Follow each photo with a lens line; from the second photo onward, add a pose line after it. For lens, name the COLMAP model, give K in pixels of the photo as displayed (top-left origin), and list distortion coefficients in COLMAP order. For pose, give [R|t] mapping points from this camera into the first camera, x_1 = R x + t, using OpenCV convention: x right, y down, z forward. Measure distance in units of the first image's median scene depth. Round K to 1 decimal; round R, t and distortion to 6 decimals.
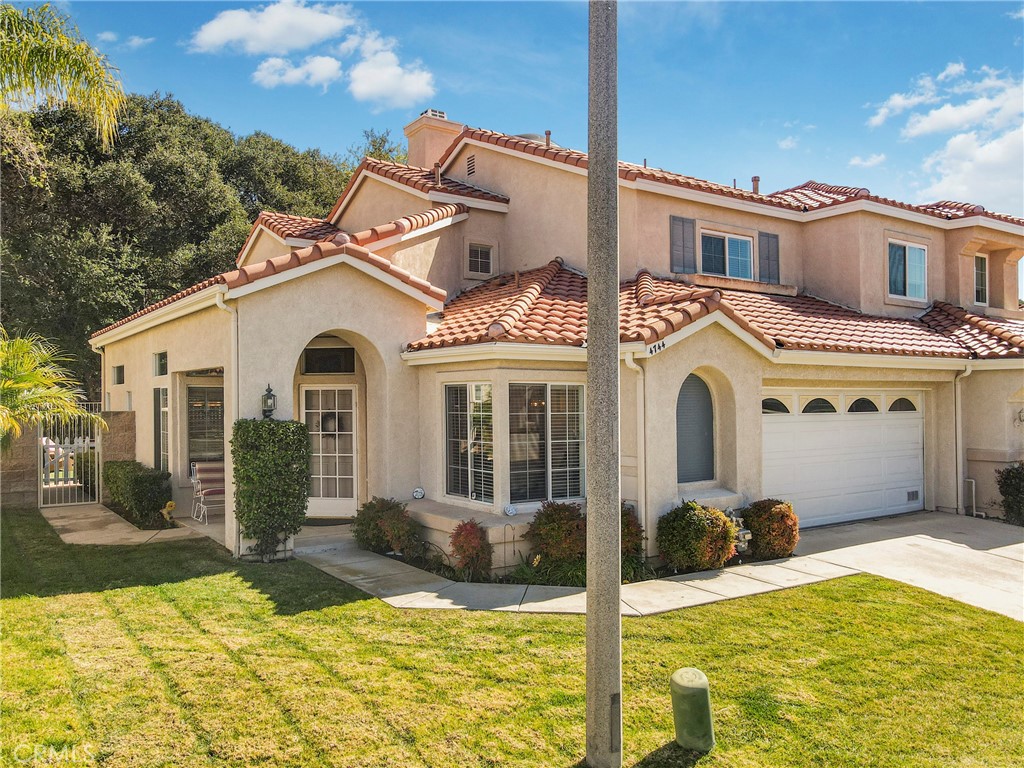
lens RADIAL K [[790.7, 0, 501.9], [0, 790.7, 394.1], [0, 0, 1]] dist [0.010906, 0.003076]
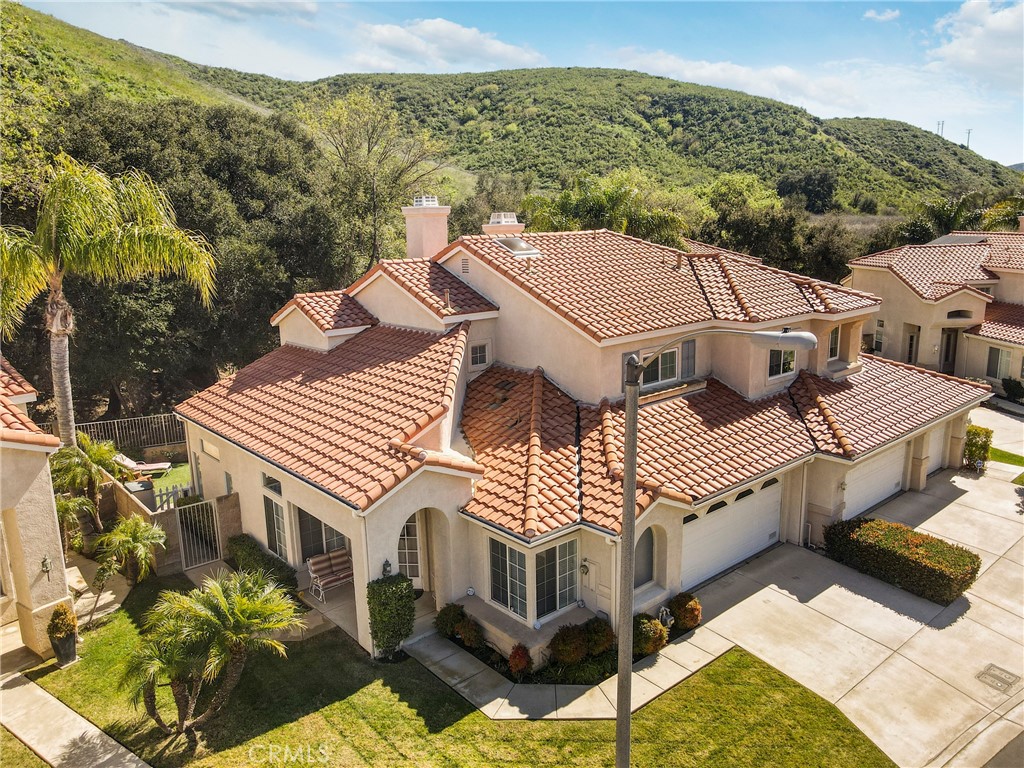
lens RADIAL K [[748.7, 0, 507.0], [0, 748.7, 384.5], [0, 0, 1]] dist [0.011357, 0.010048]
pose [[0.994048, -0.037431, 0.102307, -0.180735], [0.014005, 0.975235, 0.220729, -0.645337], [-0.108036, -0.217983, 0.969955, -0.398680]]
